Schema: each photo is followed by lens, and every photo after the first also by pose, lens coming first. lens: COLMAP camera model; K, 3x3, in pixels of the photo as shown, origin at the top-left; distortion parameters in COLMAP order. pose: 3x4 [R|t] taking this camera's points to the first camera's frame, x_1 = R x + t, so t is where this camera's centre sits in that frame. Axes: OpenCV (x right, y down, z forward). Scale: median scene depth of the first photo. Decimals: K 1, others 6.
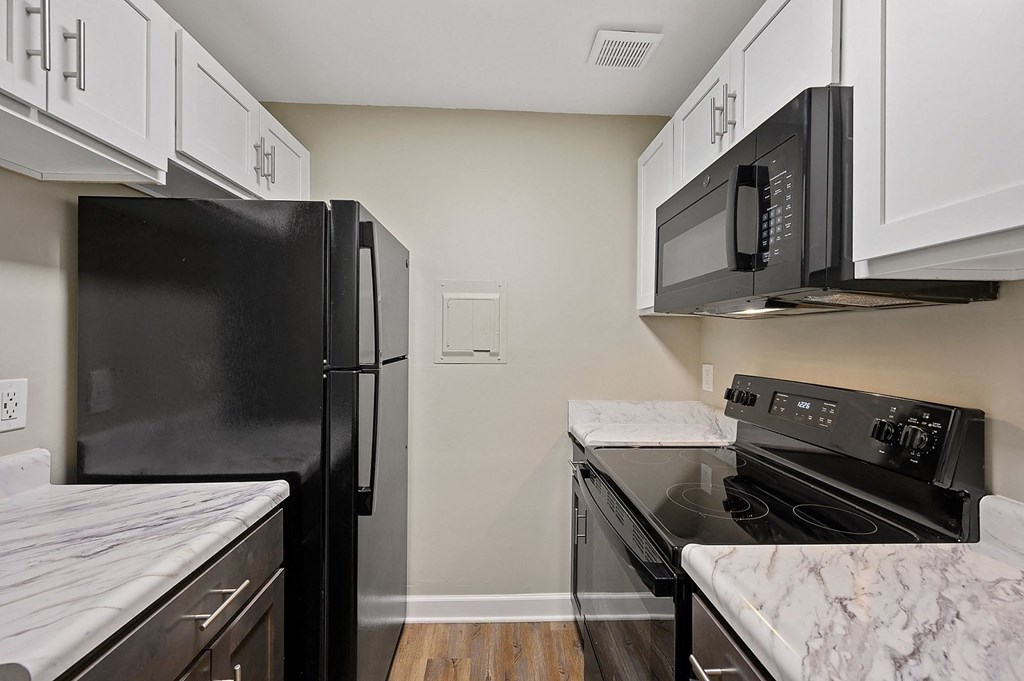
lens RADIAL K [[406.2, 0, 512.0], [0, 406.2, 340.5], [0, 0, 1]] dist [0.000638, 0.000409]
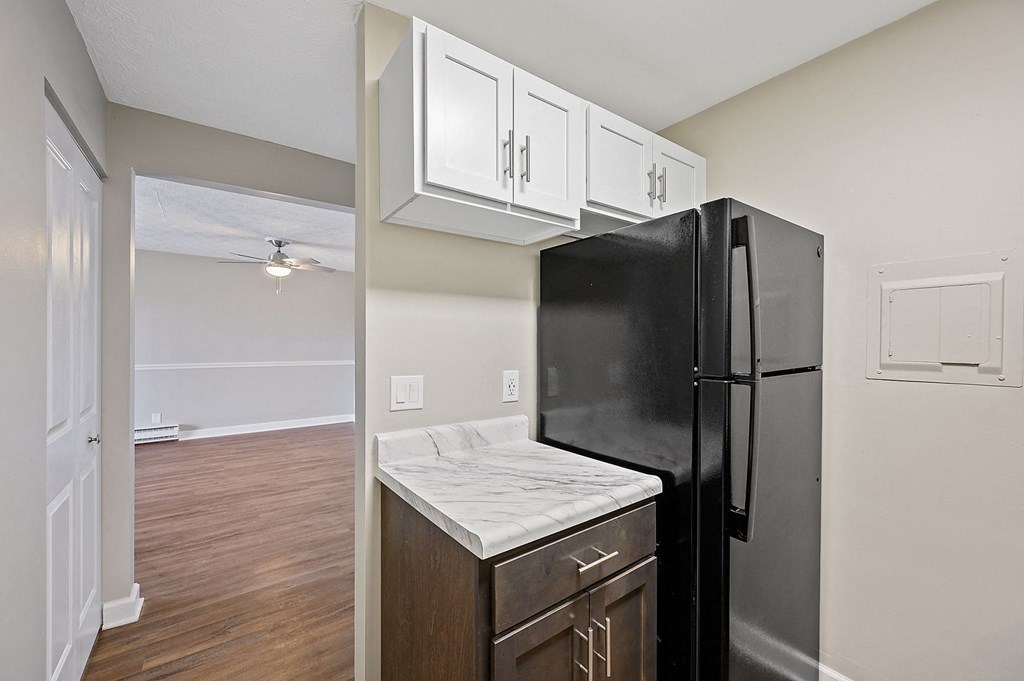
lens RADIAL K [[408.5, 0, 510.0], [0, 408.5, 350.4], [0, 0, 1]] dist [-0.000330, 0.000008]
pose [[0.555571, 0.010927, -0.831398, 0.126500], [-0.001692, 0.999926, 0.012011, -0.005753], [0.831468, -0.005266, 0.555548, 0.070984]]
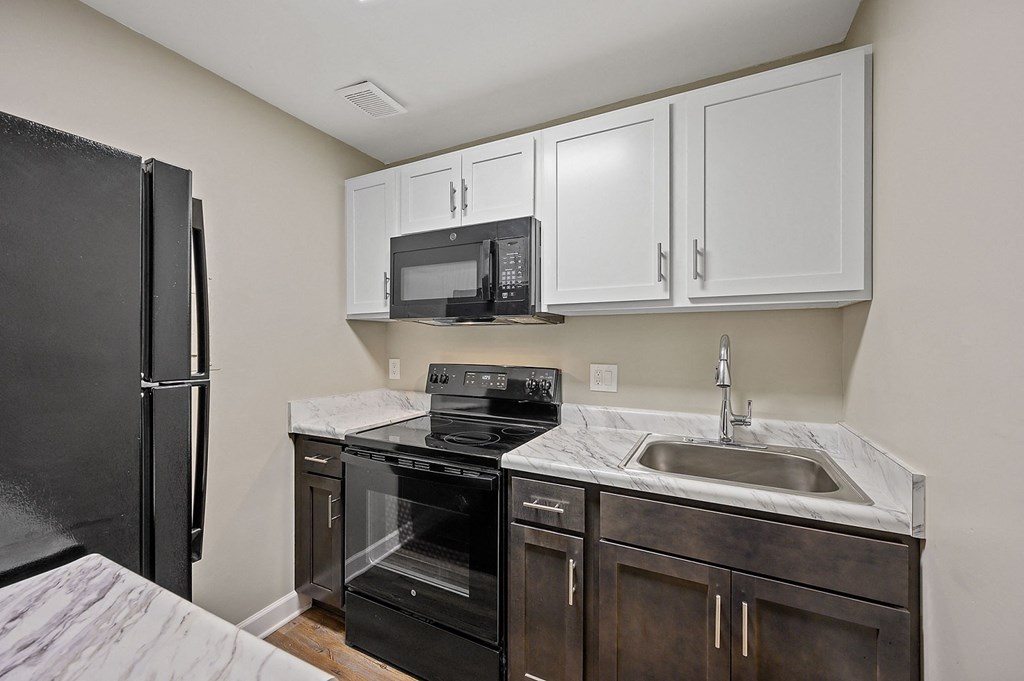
lens RADIAL K [[406.2, 0, 512.0], [0, 406.2, 340.5], [0, 0, 1]] dist [0.000638, 0.000409]
pose [[-0.498839, -0.006066, -0.866673, 0.594911], [-0.006170, 0.999975, -0.003448, -0.014610], [0.866673, 0.003627, -0.498864, 1.219812]]
